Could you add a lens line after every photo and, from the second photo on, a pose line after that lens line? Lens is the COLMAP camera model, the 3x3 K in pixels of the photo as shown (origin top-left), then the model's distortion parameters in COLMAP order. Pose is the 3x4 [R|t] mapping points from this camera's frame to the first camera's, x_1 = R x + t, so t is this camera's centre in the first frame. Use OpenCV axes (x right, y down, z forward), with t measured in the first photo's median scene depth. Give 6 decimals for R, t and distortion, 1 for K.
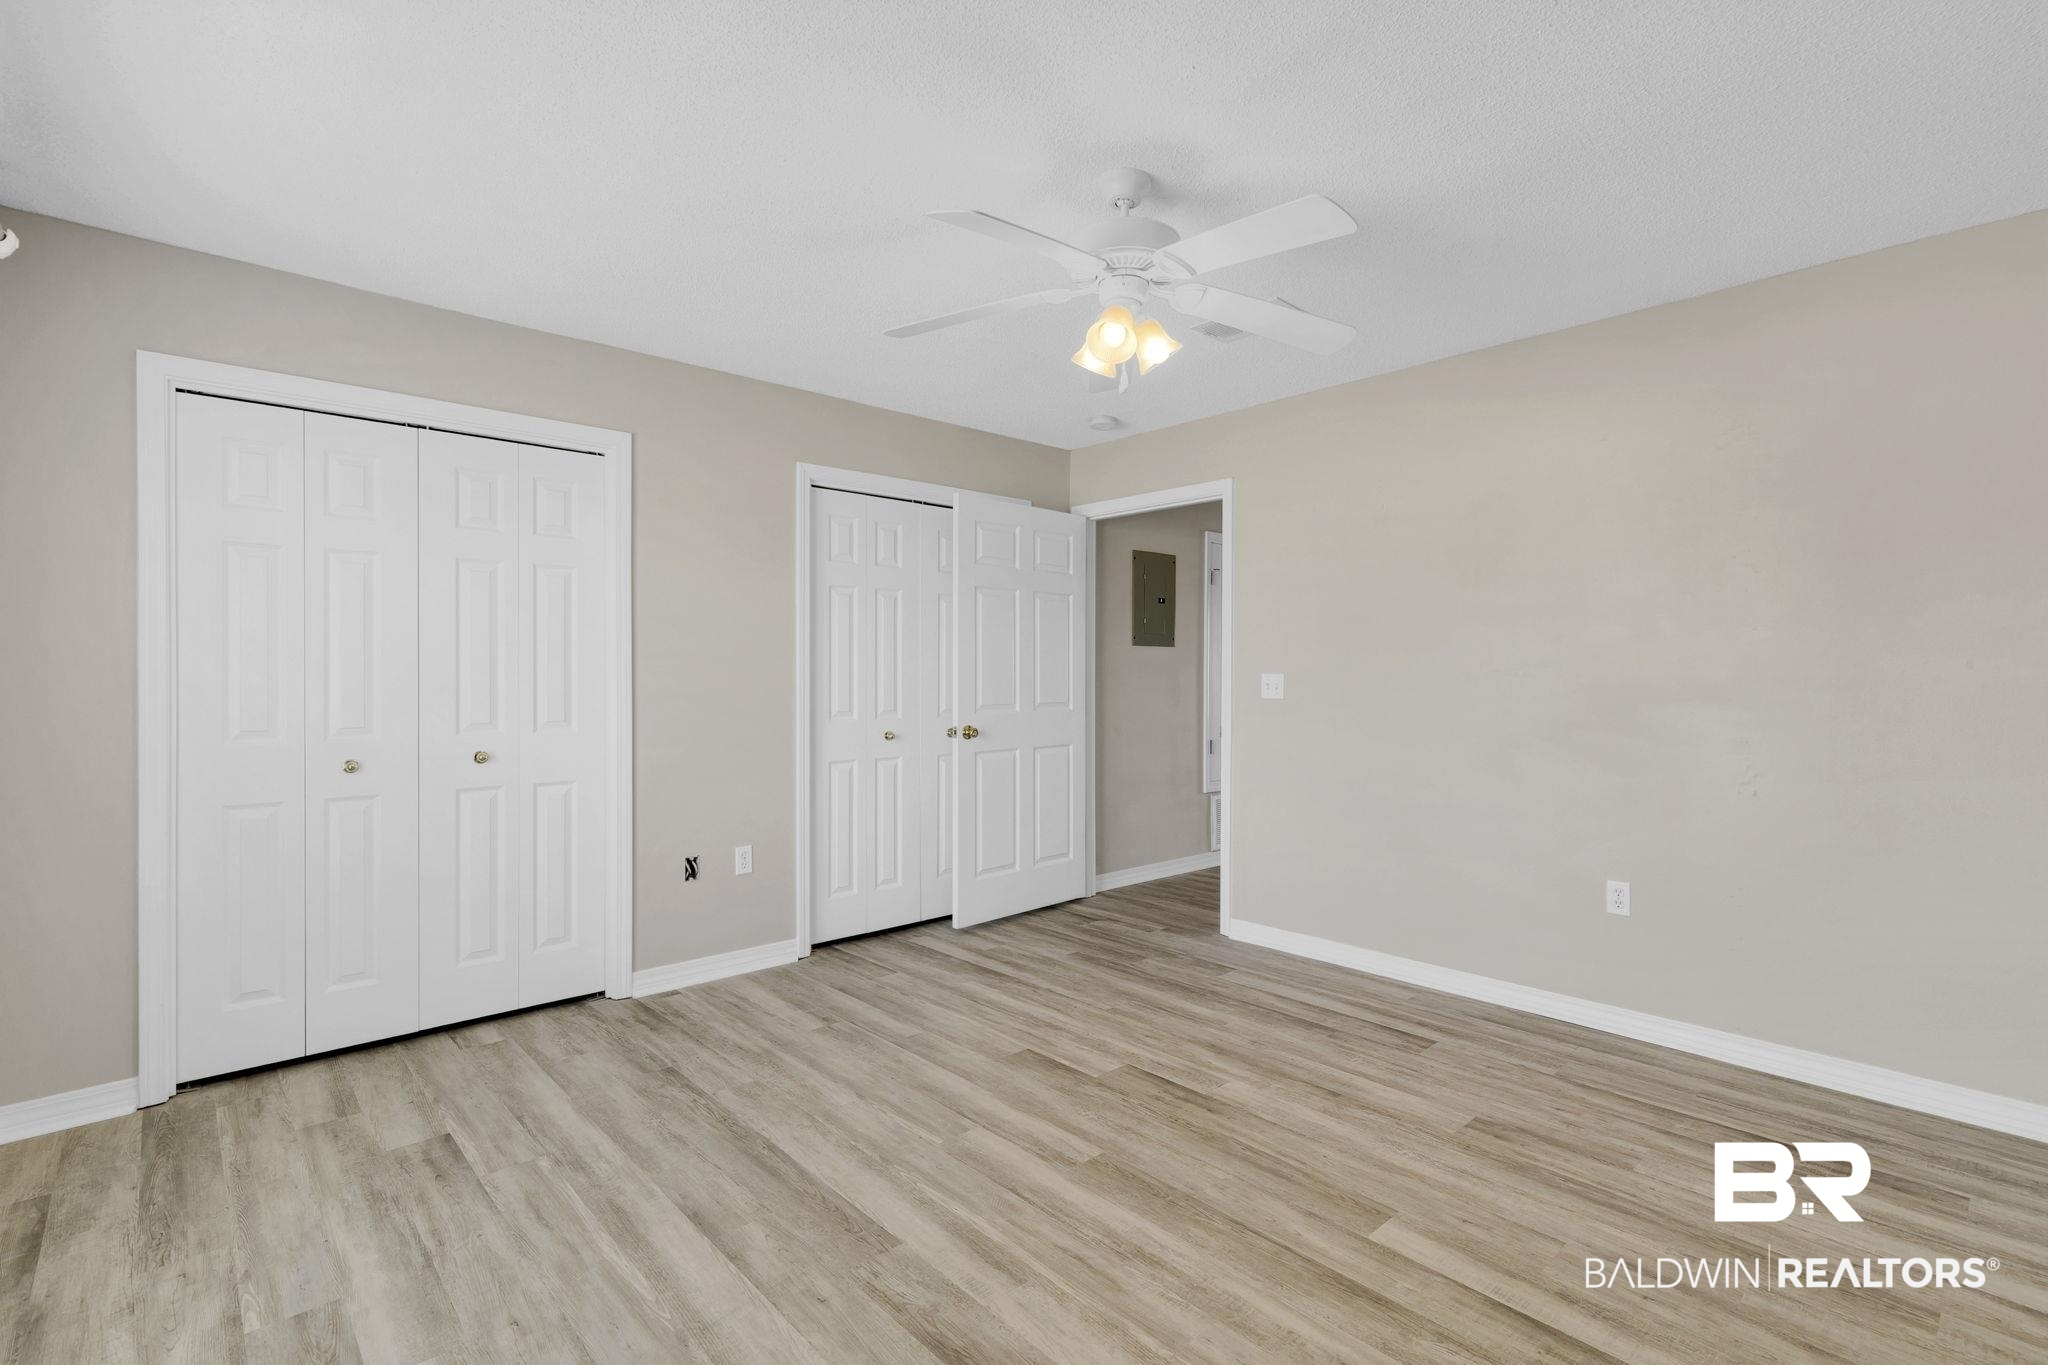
lens RADIAL K [[935.7, 0, 1024.6], [0, 935.7, 677.2], [0, 0, 1]] dist [-0.000236, -0.000073]
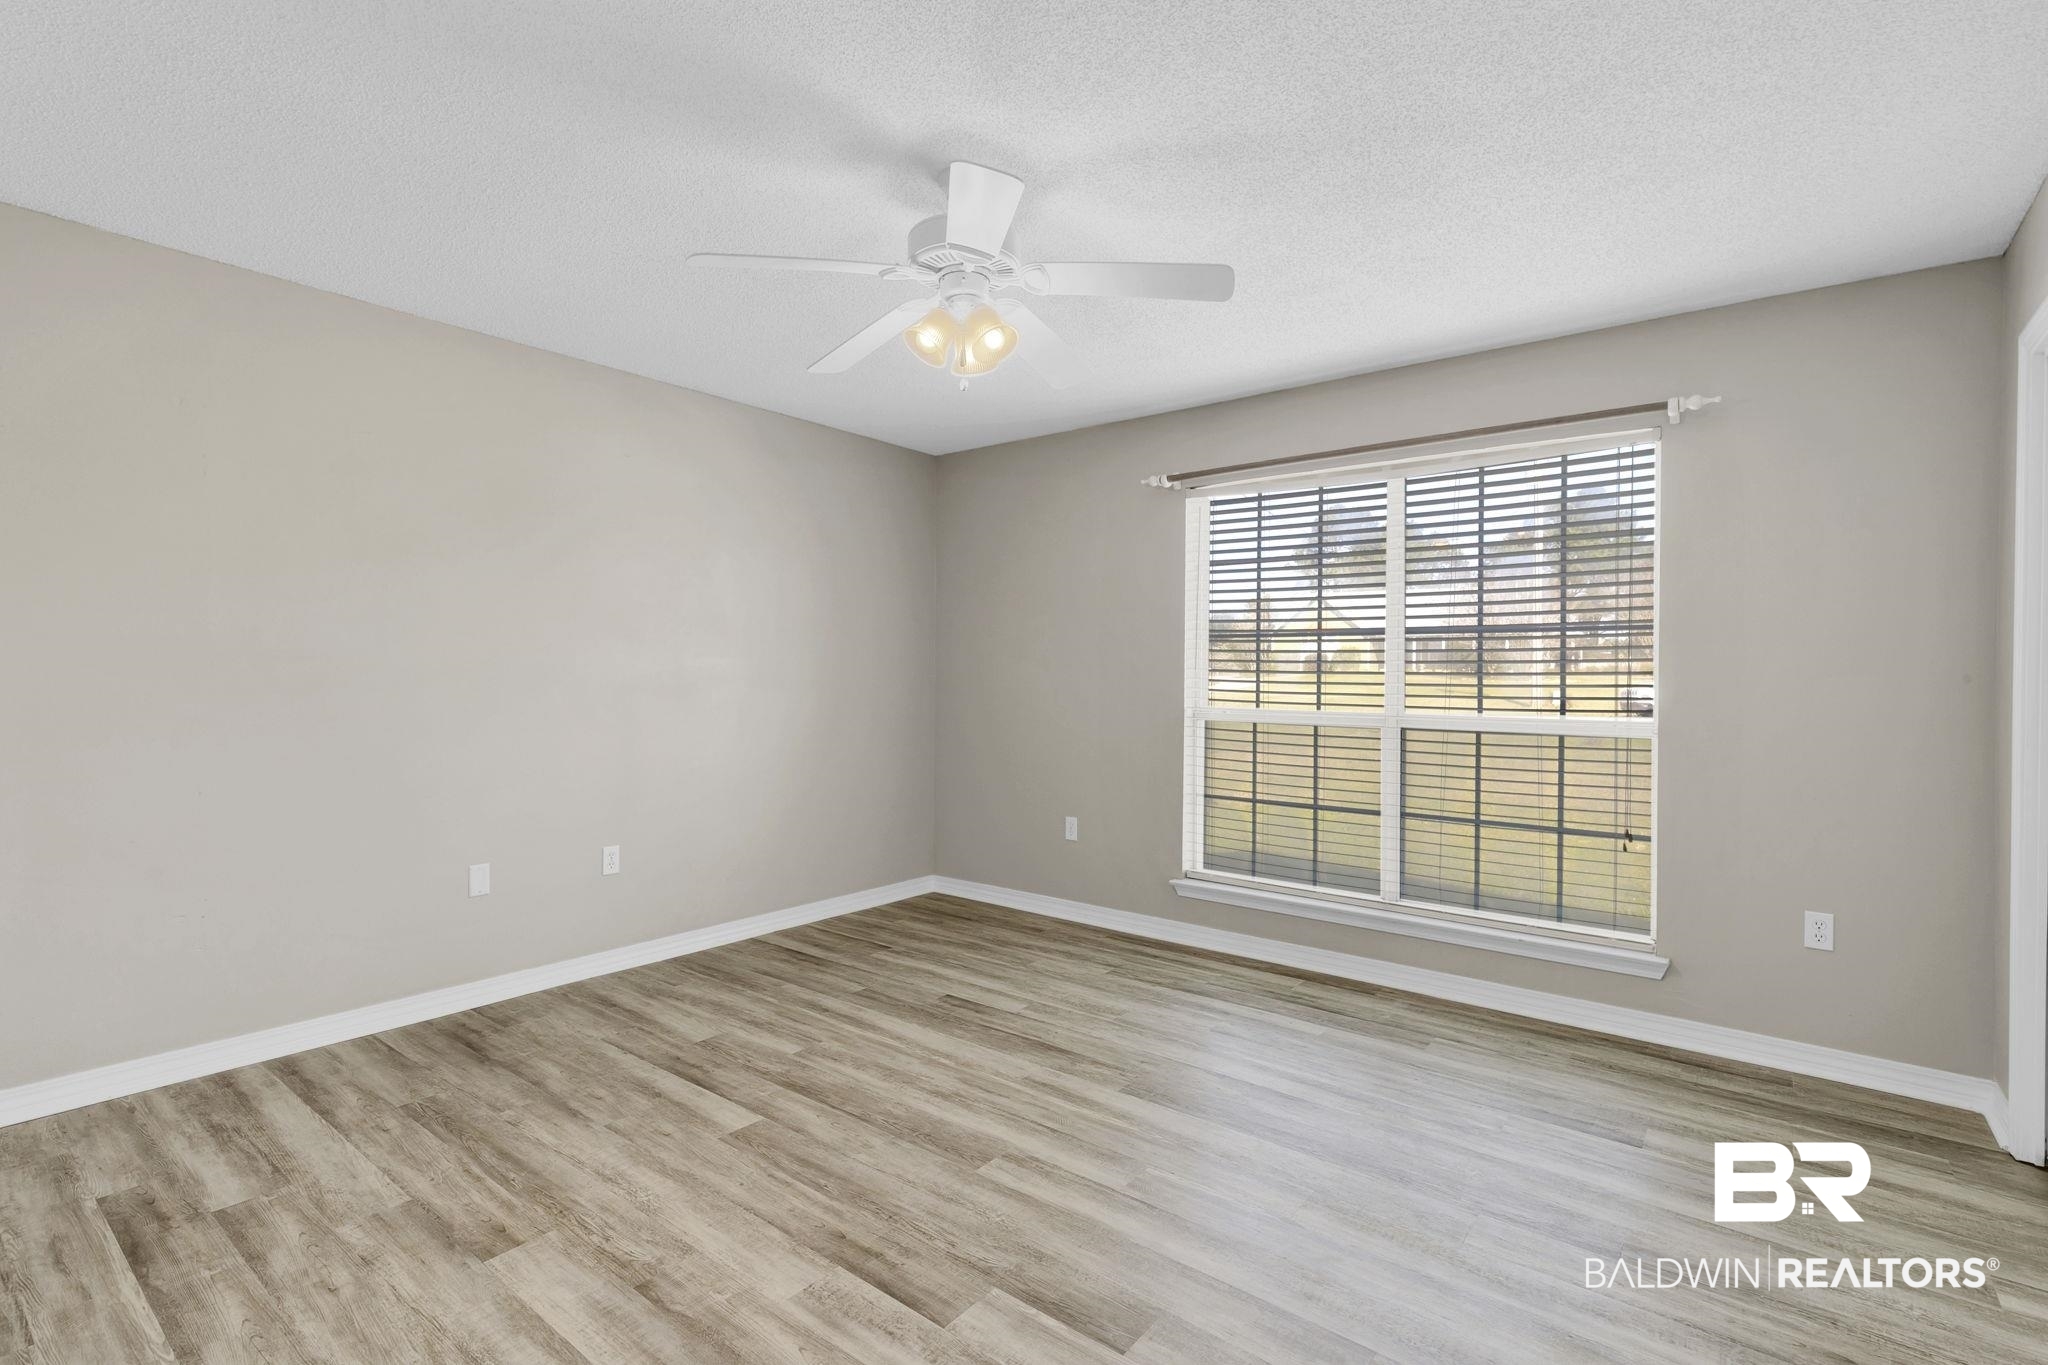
lens RADIAL K [[935.7, 0, 1023.1], [0, 935.7, 678.6], [0, 0, 1]] dist [-0.000236, -0.000073]
pose [[-0.986548, -0.007896, -0.163280, 0.197725], [-0.009569, 0.999909, 0.009465, -0.008086], [0.163191, 0.010900, -0.986534, 1.952368]]
